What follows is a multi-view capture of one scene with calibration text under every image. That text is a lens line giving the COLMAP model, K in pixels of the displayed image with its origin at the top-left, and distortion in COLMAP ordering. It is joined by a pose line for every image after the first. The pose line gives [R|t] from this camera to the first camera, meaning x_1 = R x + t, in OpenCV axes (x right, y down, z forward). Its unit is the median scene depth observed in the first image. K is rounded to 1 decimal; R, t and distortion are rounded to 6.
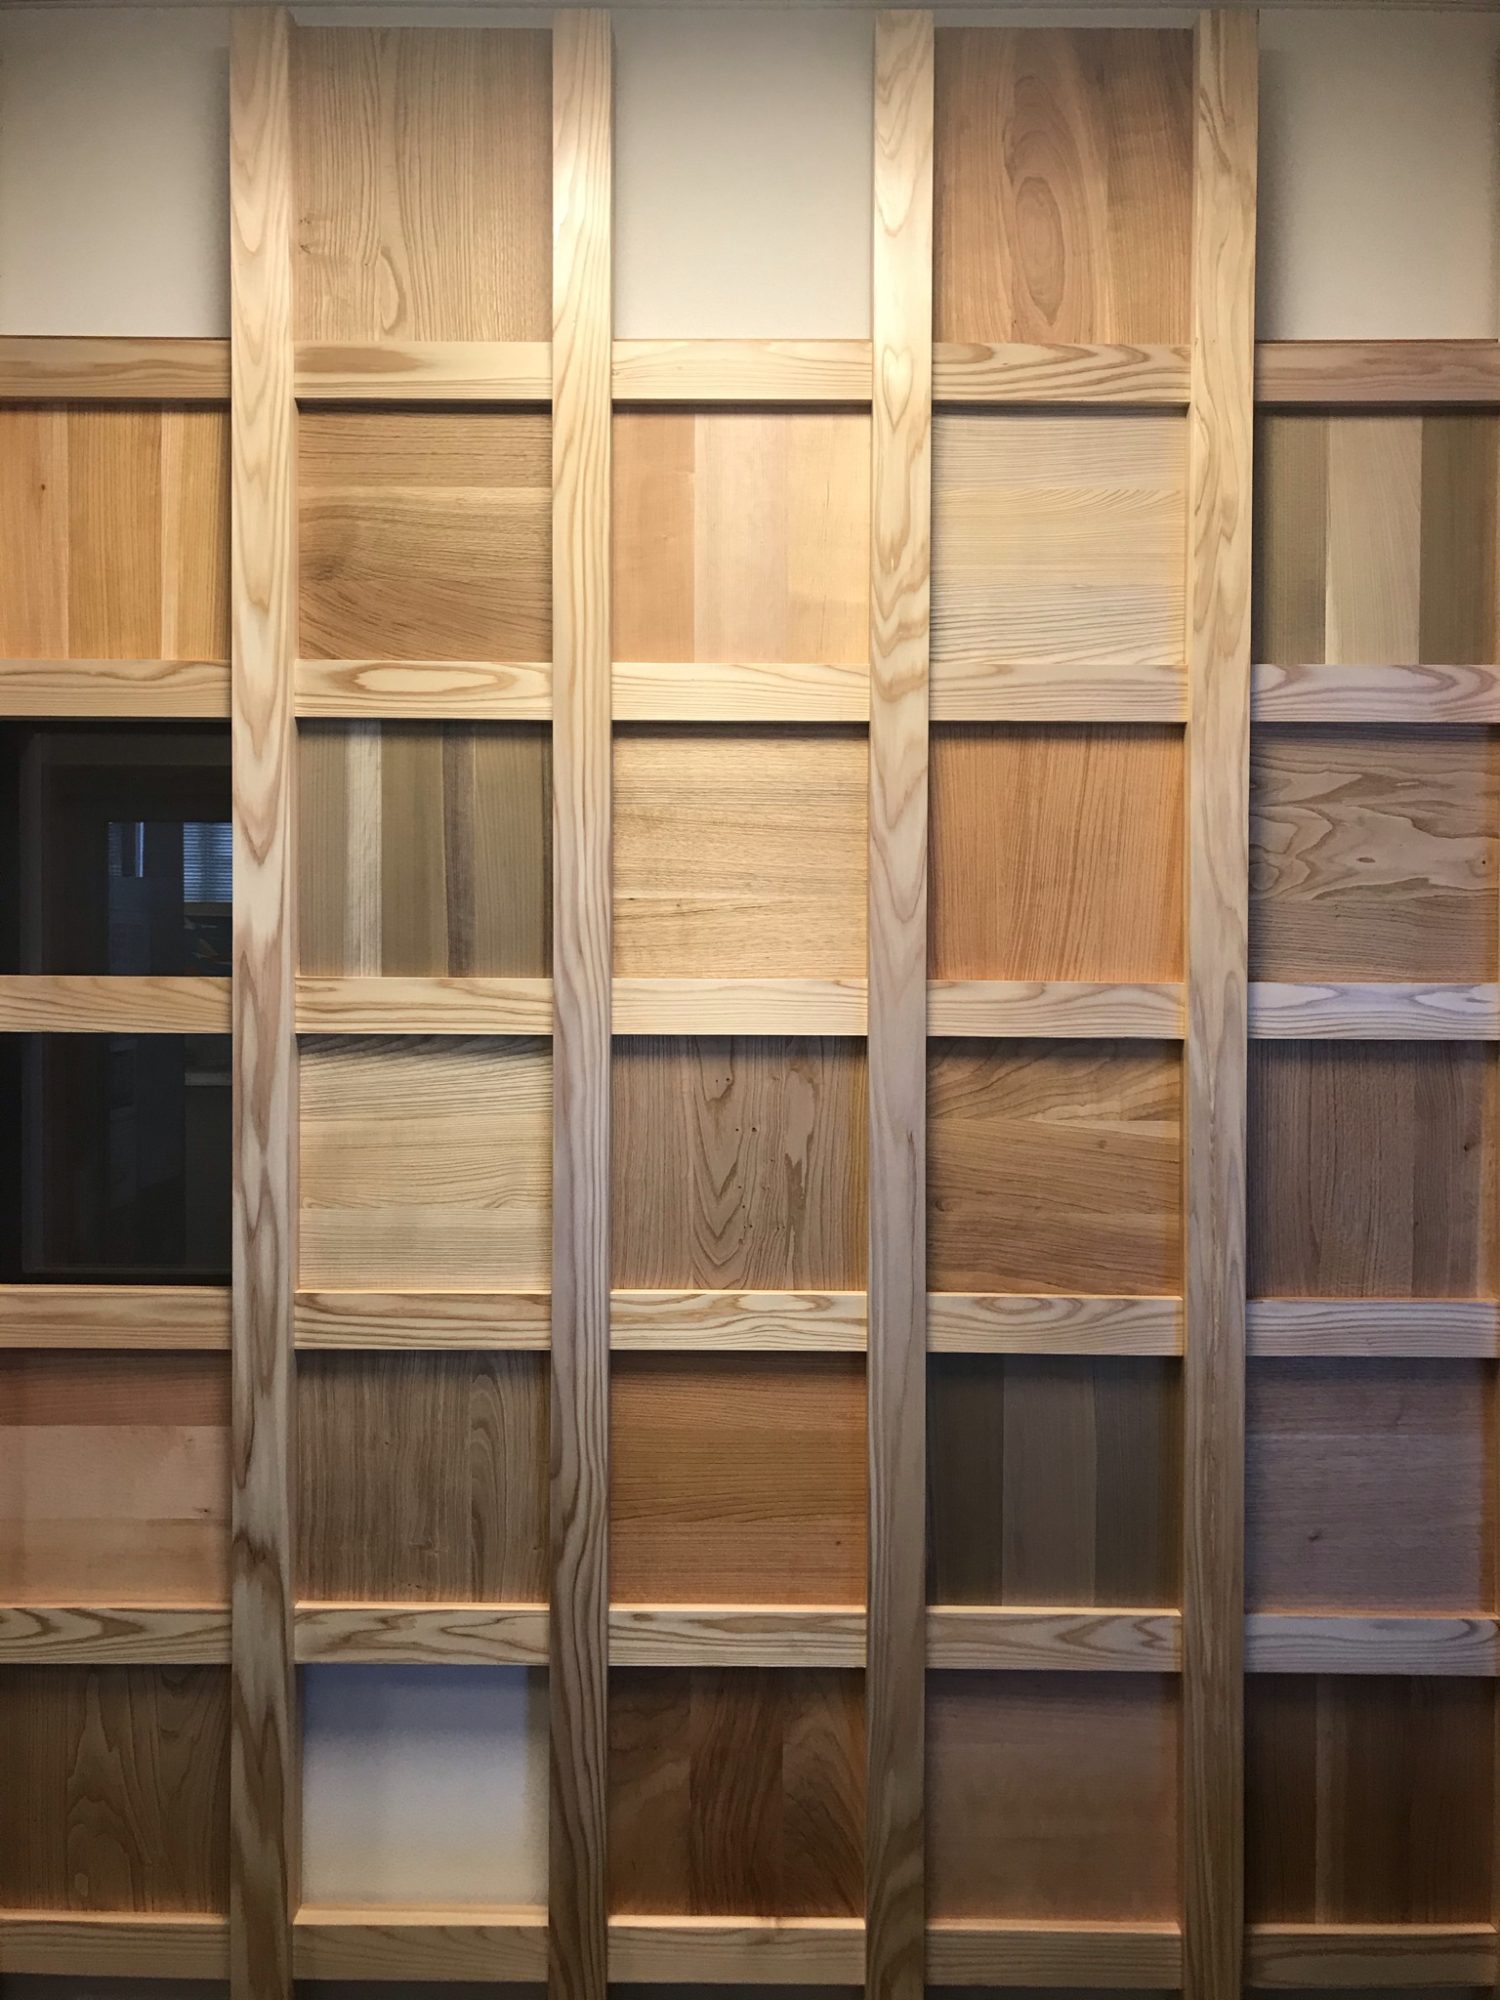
lens RADIAL K [[1633.4, 0, 748.7], [0, 1633.4, 1018.7], [0, 0, 1]] dist [0.081875, 0.001532]
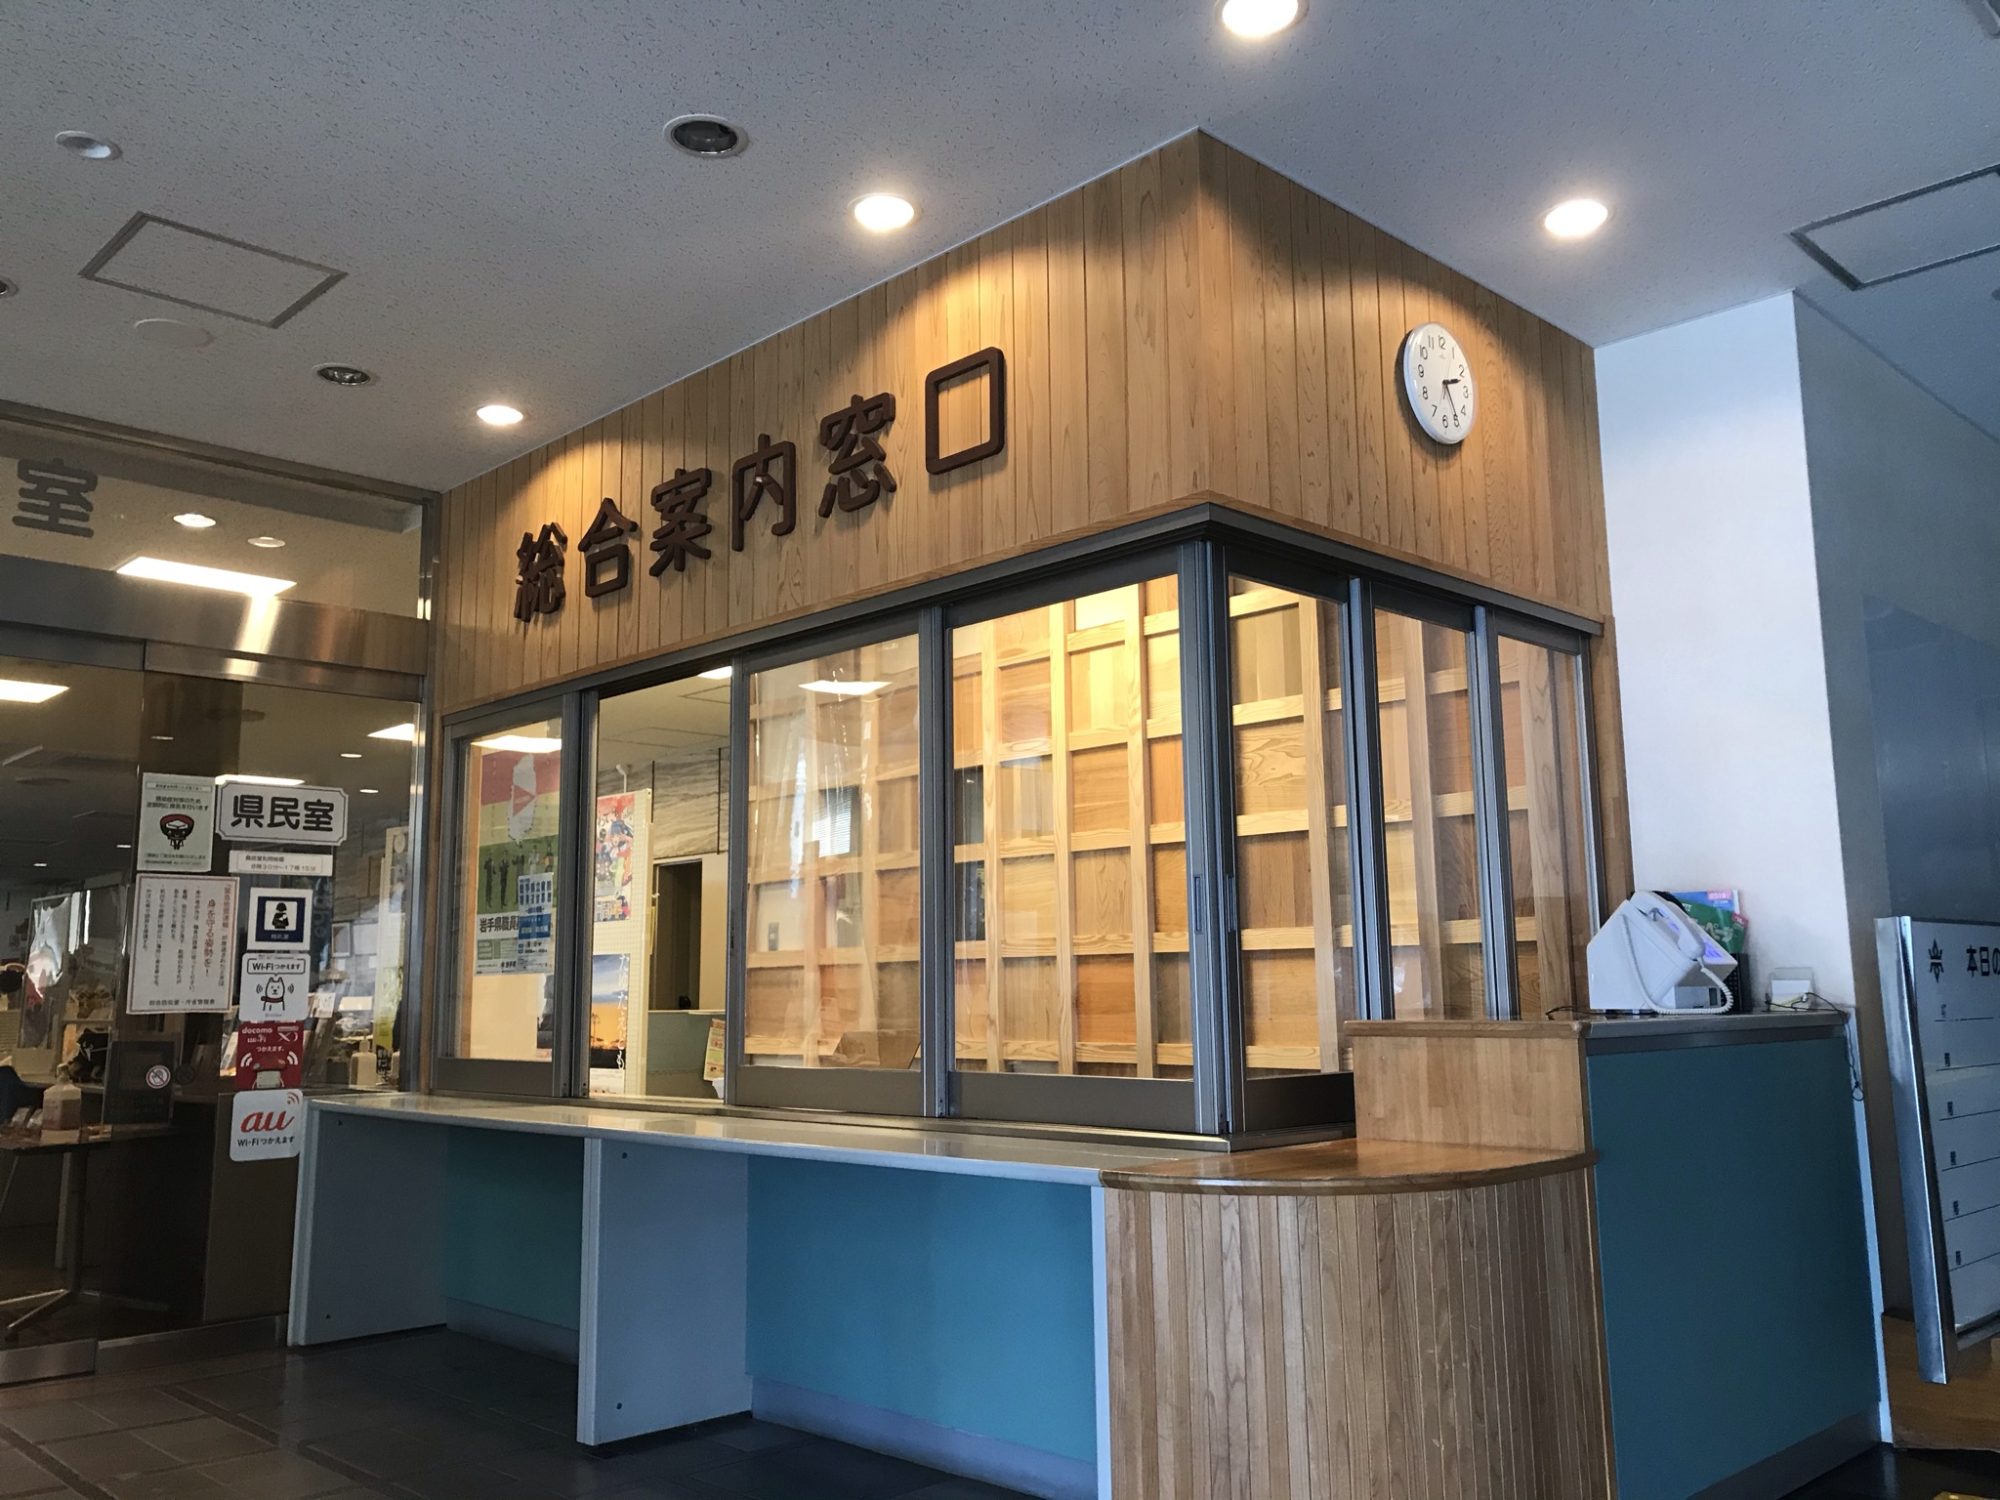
lens RADIAL K [[1633.4, 0, 999.5], [0, 1633.4, 744.1], [0, 0, 1]] dist [0.081875, 0.001532]
pose [[0.715297, -0.122967, -0.687917, 1.953846], [0.024168, 0.988161, -0.151506, 0.271199], [0.698403, 0.091747, 0.709800, -1.296065]]
